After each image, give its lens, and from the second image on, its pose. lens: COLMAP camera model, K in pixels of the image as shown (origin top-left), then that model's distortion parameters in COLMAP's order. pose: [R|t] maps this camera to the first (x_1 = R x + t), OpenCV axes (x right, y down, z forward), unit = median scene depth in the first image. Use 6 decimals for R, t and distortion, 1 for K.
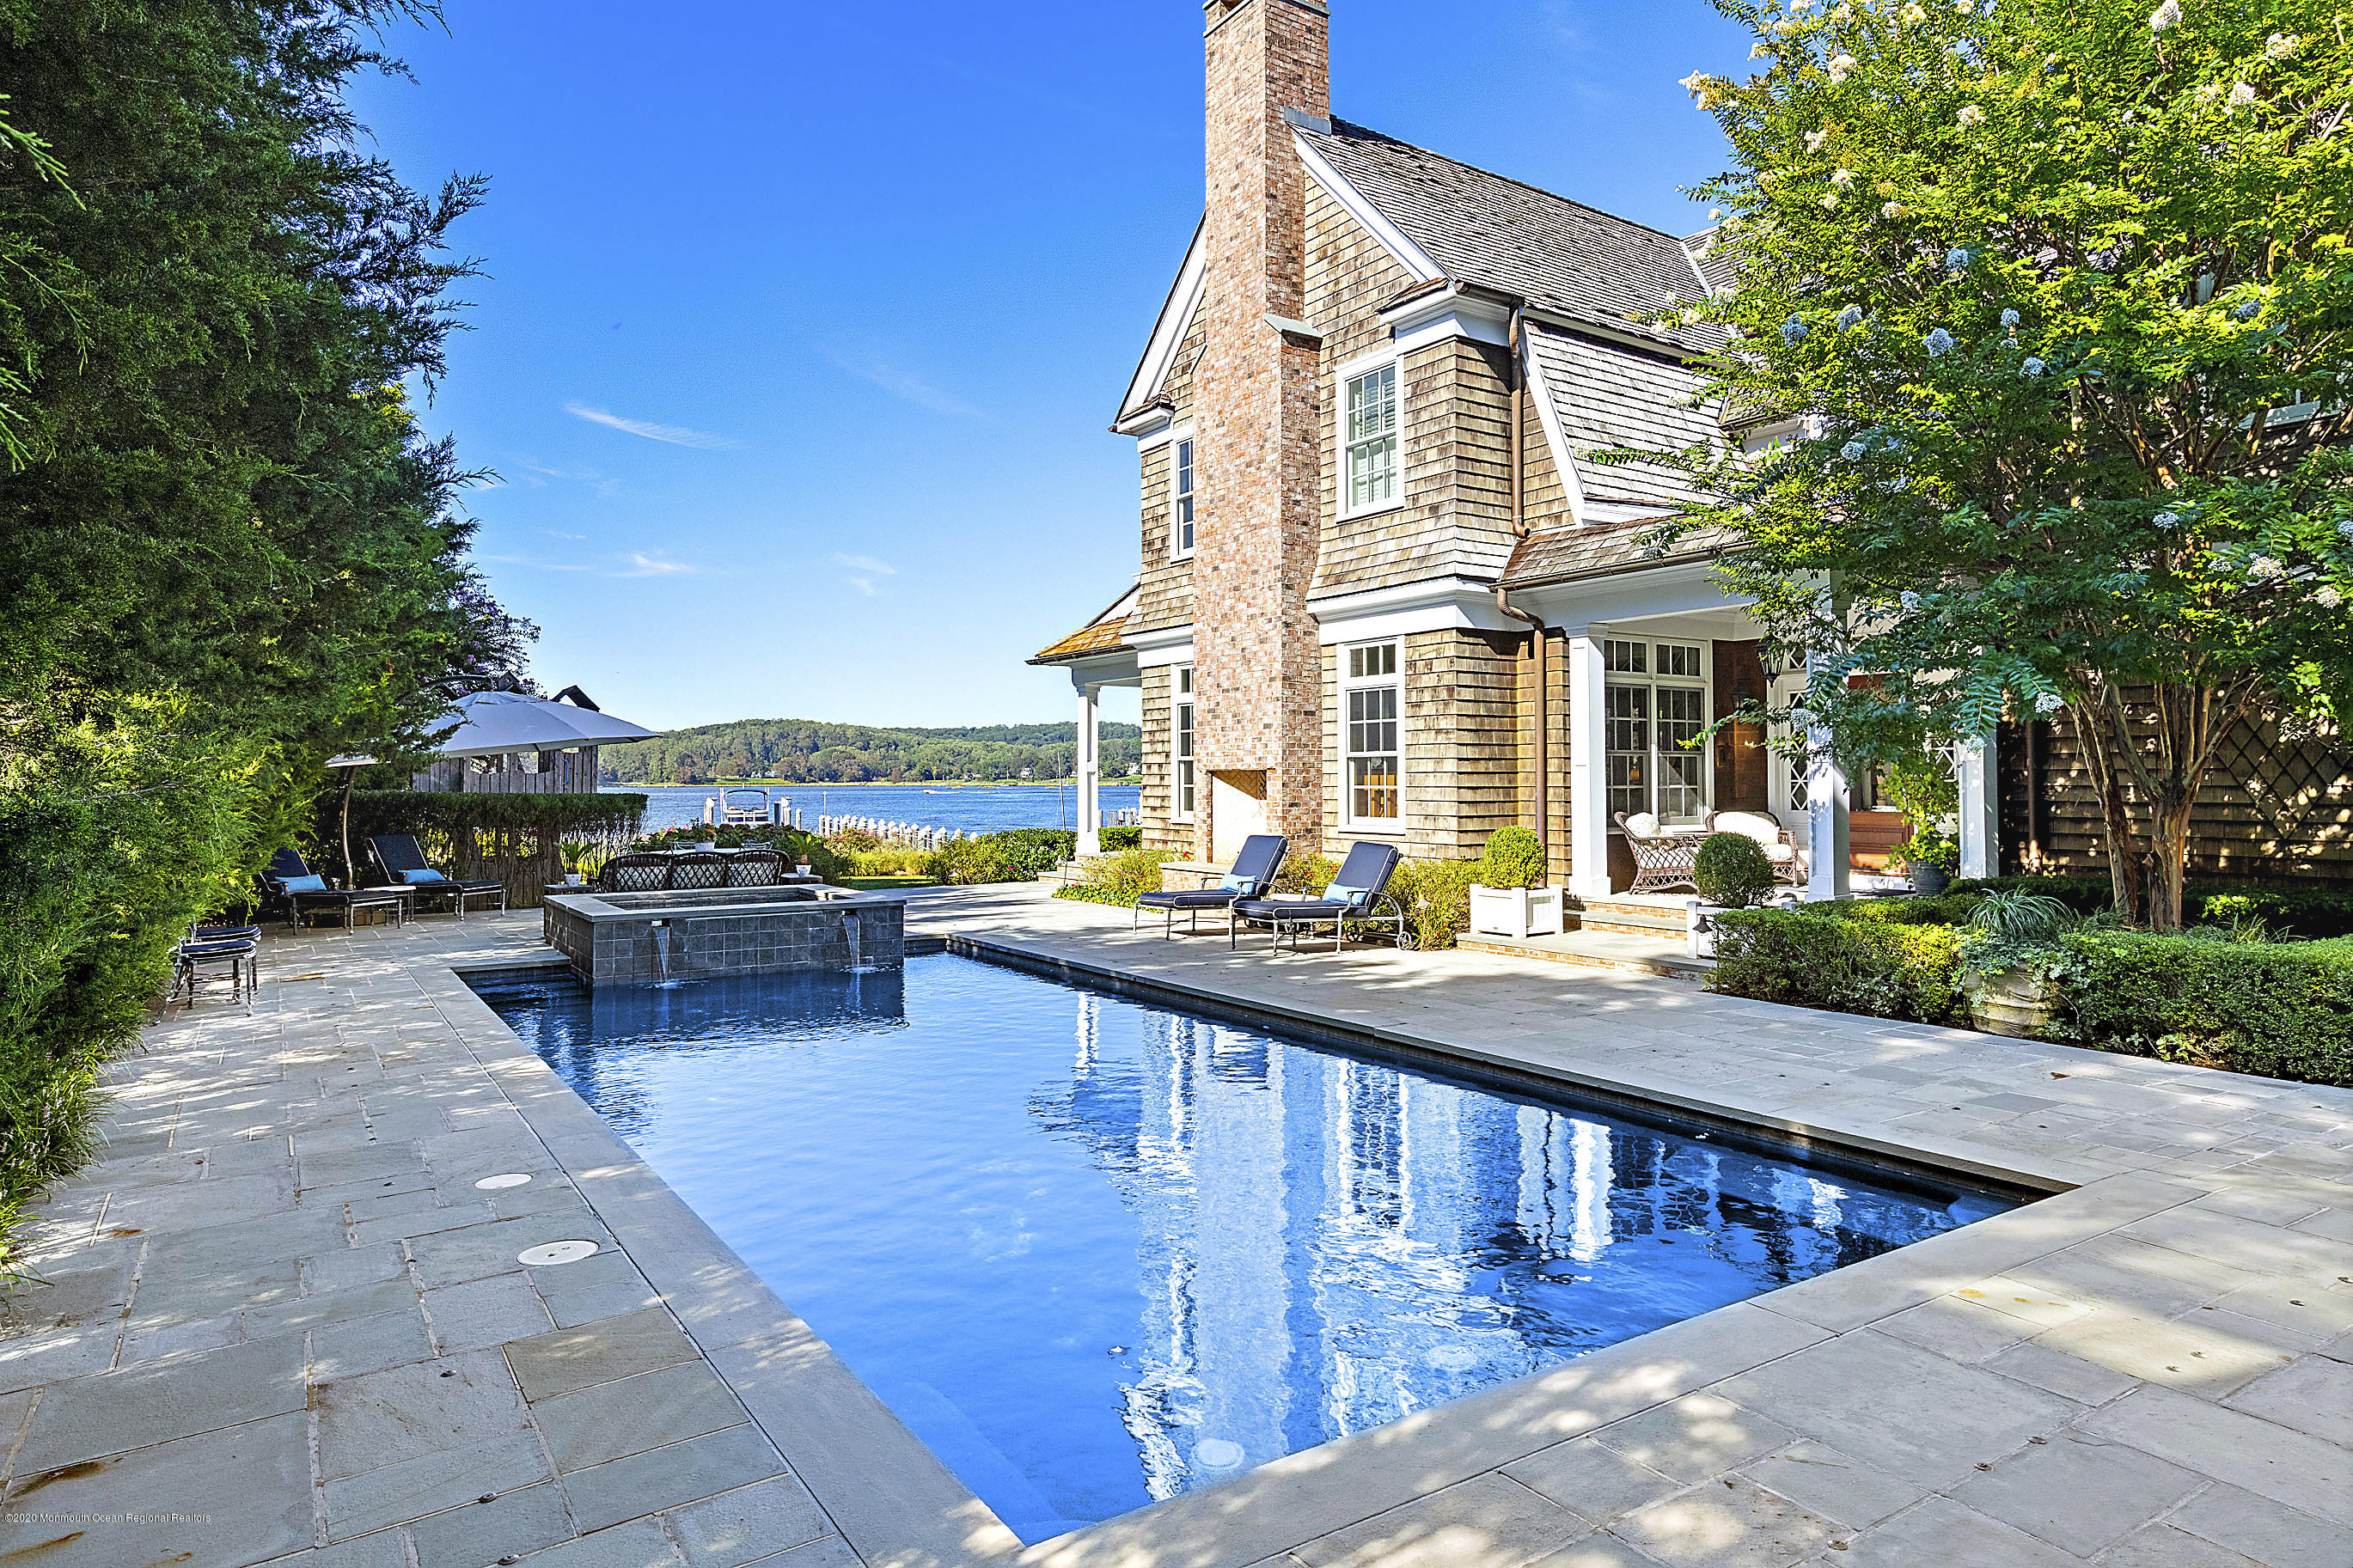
lens RADIAL K [[1335.1, 0, 1198.3], [0, 1335.1, 774.3], [0, 0, 1]] dist [0.003907, 0.002126]
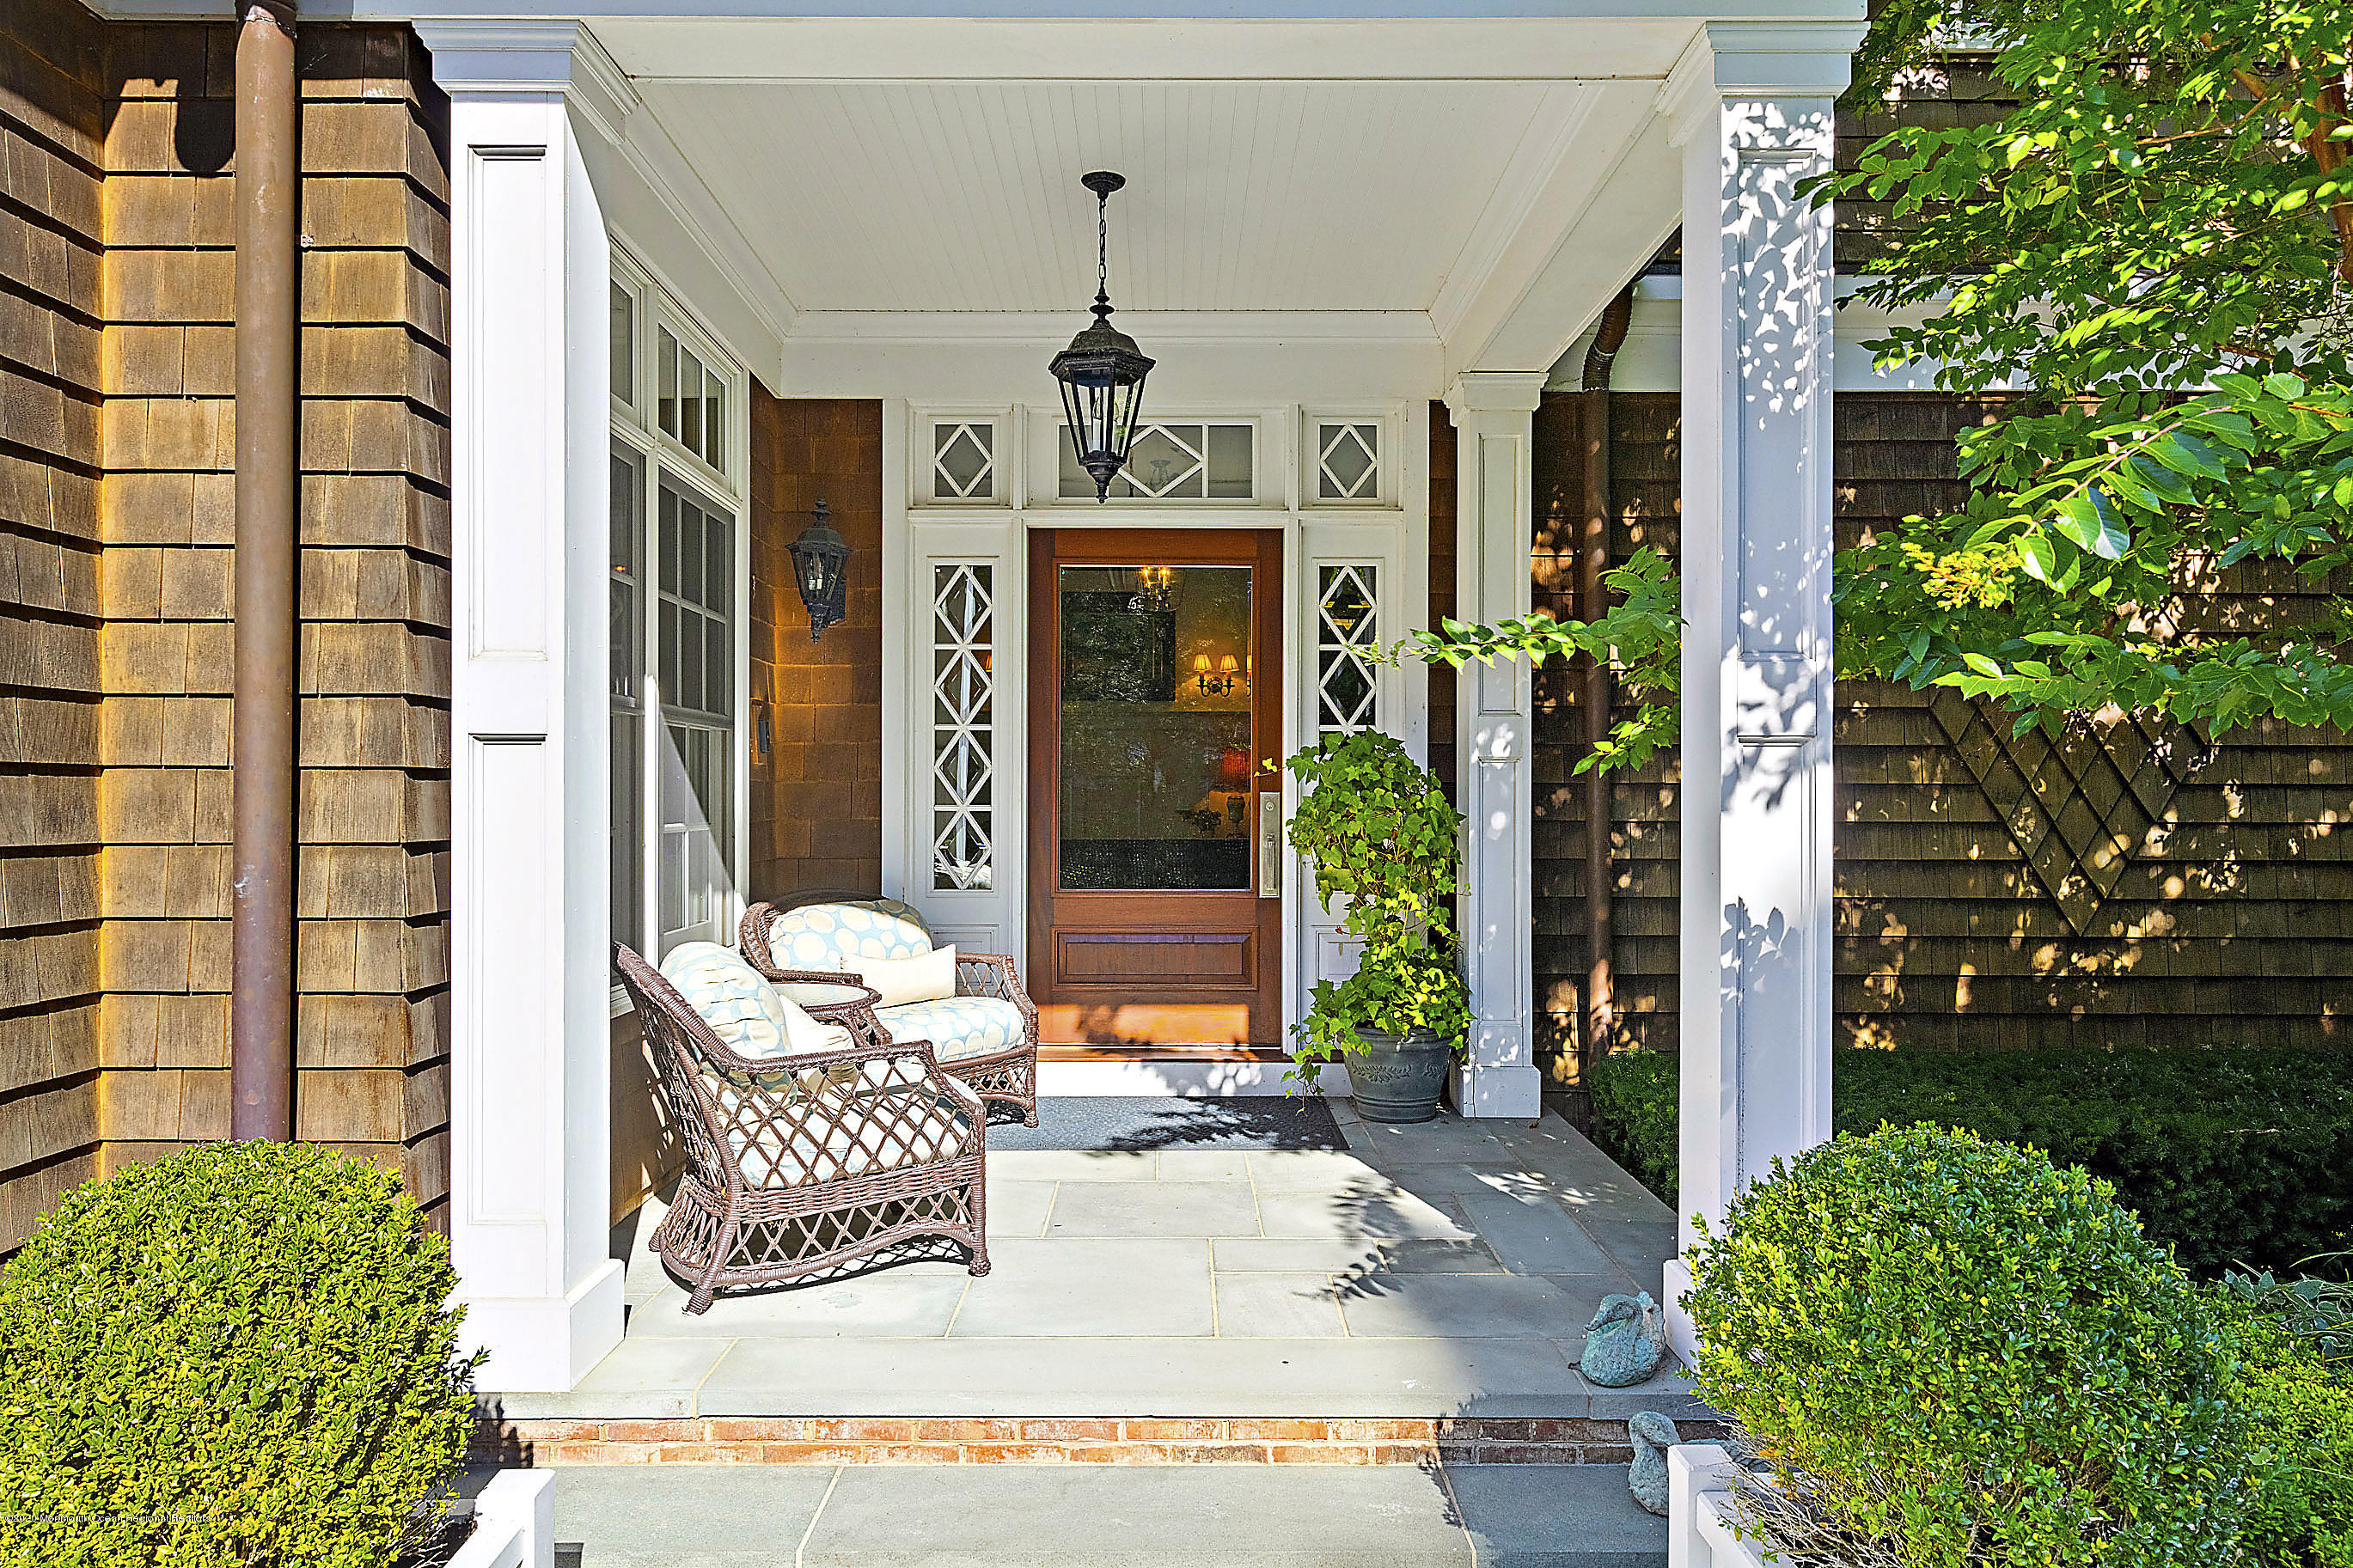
lens RADIAL K [[1573.7, 0, 1155.9], [0, 1573.7, 782.2], [0, 0, 1]] dist [0.004011, 0.004938]
pose [[0.562741, 0.012064, 0.826545, 0.142502], [-0.007569, 0.999927, -0.009441, 0.001468], [-0.826599, -0.000943, 0.562791, 0.770555]]
